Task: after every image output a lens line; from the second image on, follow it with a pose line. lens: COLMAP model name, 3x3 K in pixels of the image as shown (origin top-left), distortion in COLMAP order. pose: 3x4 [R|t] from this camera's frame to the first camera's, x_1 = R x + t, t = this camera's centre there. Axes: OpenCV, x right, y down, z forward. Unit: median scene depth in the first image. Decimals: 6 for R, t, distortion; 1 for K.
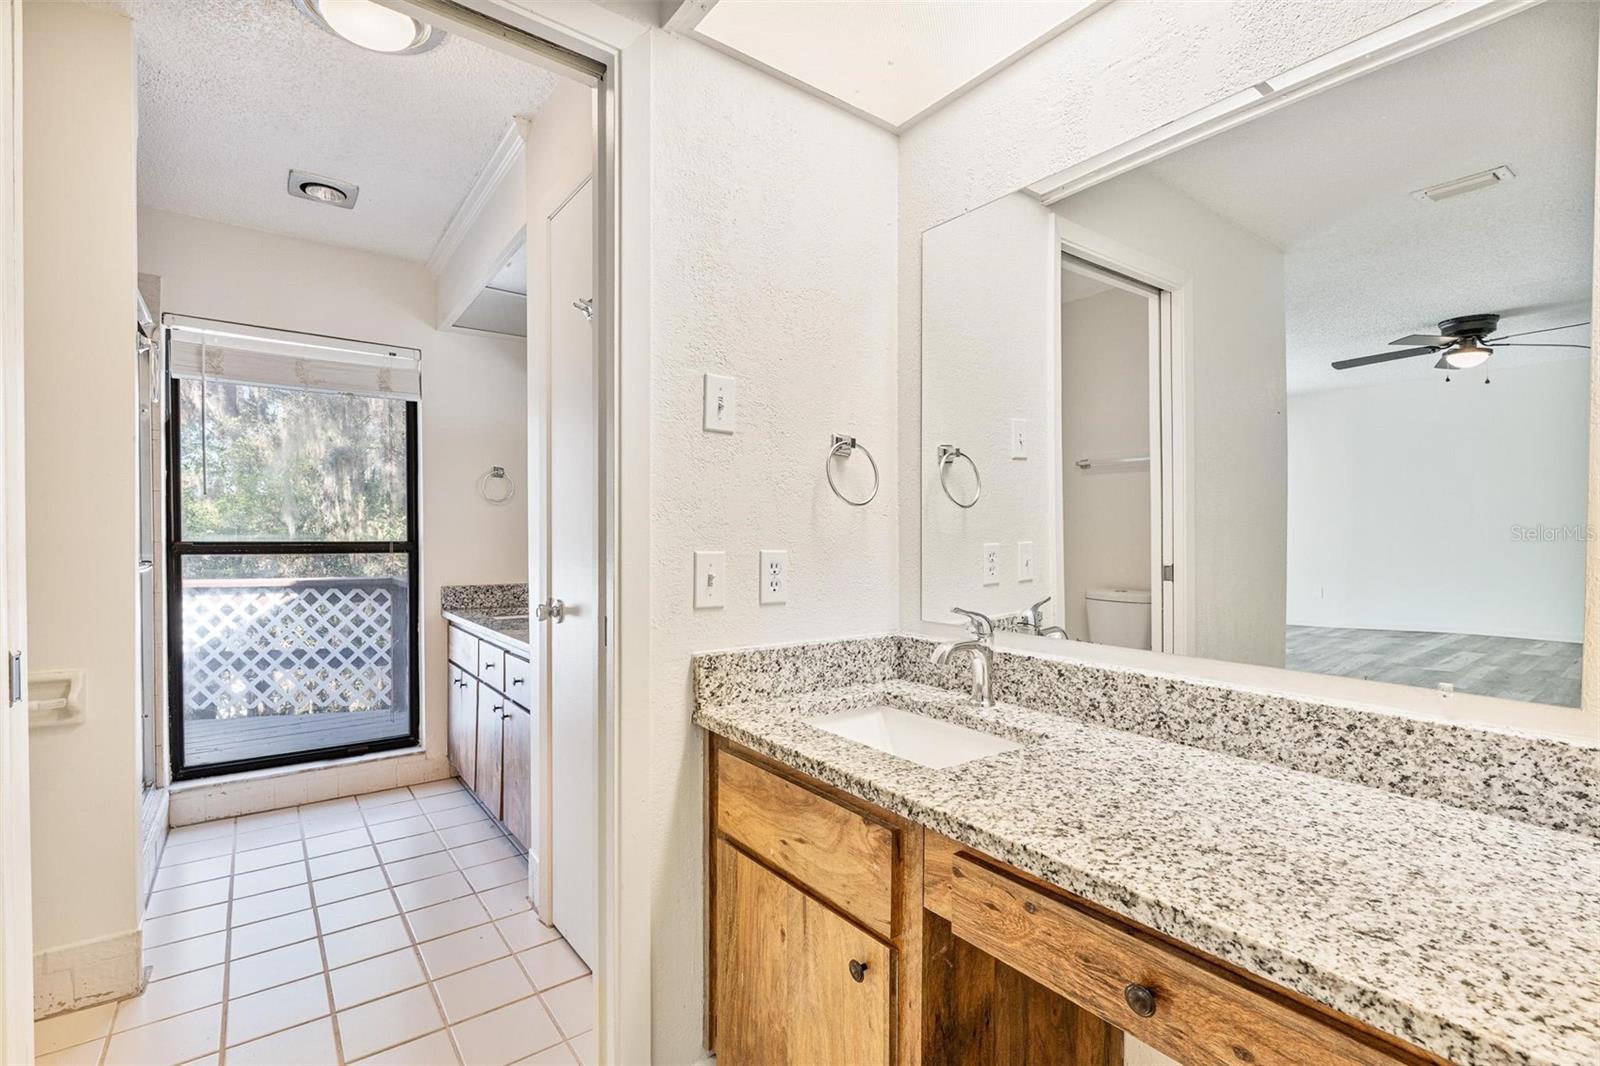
lens RADIAL K [[723.3, 0, 800.1], [0, 723.3, 553.5], [0, 0, 1]] dist [-0.004736, 0.000905]
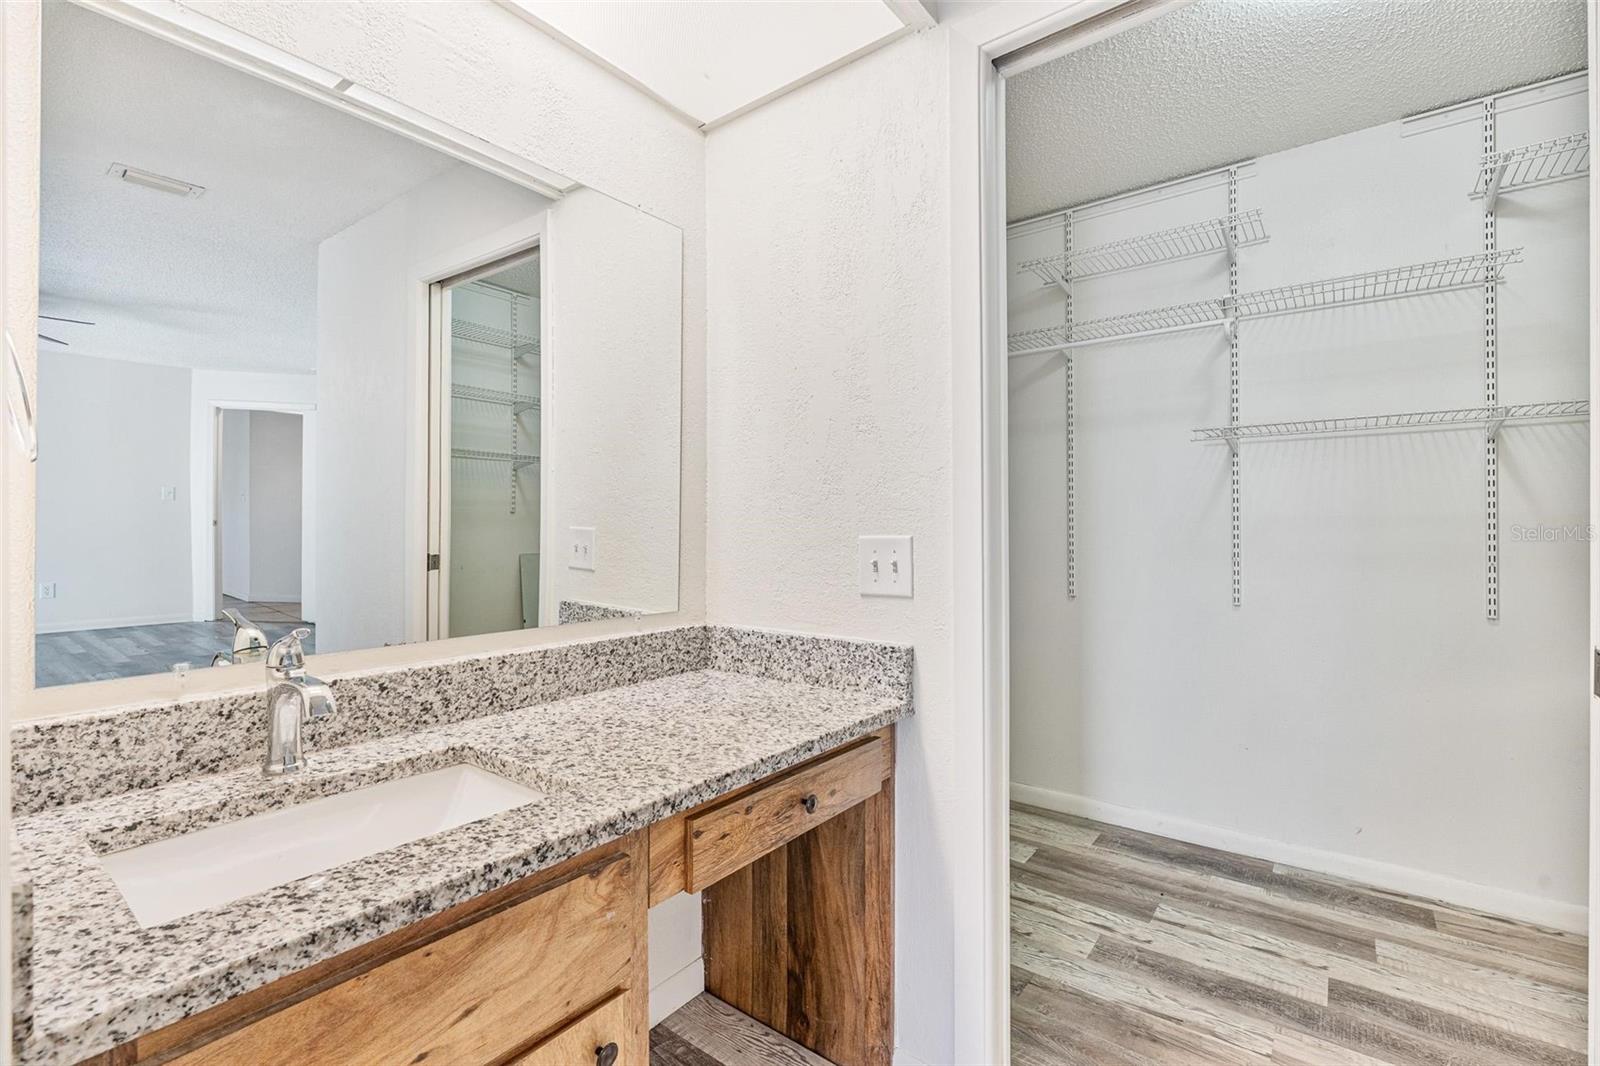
lens RADIAL K [[723.3, 0, 789.8], [0, 723.3, 528.4], [0, 0, 1]] dist [-0.004736, 0.000905]
pose [[-0.263480, -0.007159, 0.964638, -0.672341], [0.022953, 0.999643, 0.013688, -0.023371], [-0.964392, 0.025748, -0.263221, 0.887153]]
